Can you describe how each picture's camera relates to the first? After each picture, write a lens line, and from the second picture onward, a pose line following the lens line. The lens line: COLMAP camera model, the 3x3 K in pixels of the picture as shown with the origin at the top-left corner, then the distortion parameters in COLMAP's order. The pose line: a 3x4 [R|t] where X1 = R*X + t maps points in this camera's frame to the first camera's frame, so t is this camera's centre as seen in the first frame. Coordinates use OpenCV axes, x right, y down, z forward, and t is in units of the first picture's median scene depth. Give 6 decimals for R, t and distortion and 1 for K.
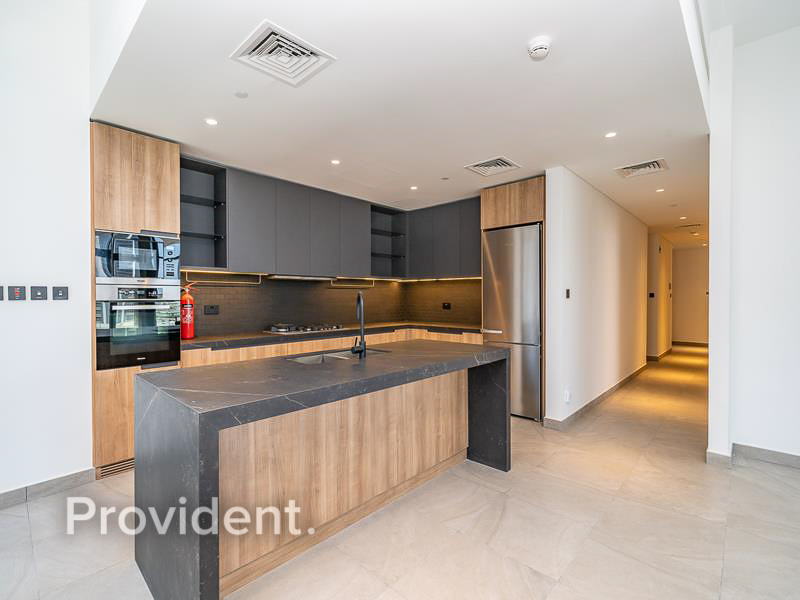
lens RADIAL K [[374.9, 0, 402.9], [0, 374.9, 300.1], [0, 0, 1]] dist [-0.002951, -0.000145]
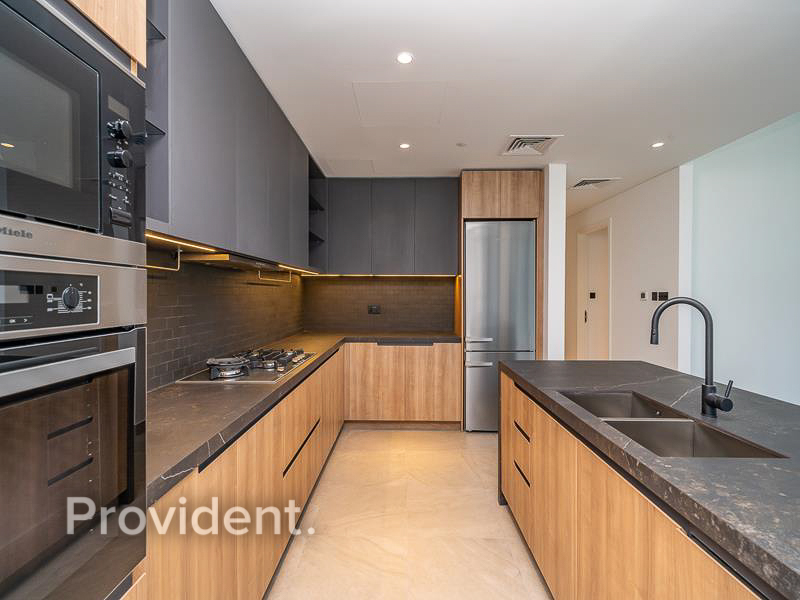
lens RADIAL K [[374.9, 0, 401.7], [0, 374.9, 296.2], [0, 0, 1]] dist [-0.002951, -0.000145]
pose [[0.733435, -0.000231, 0.679760, -0.480538], [0.003108, 0.999991, -0.003015, -0.012706], [-0.679753, 0.004324, 0.733428, 0.505811]]
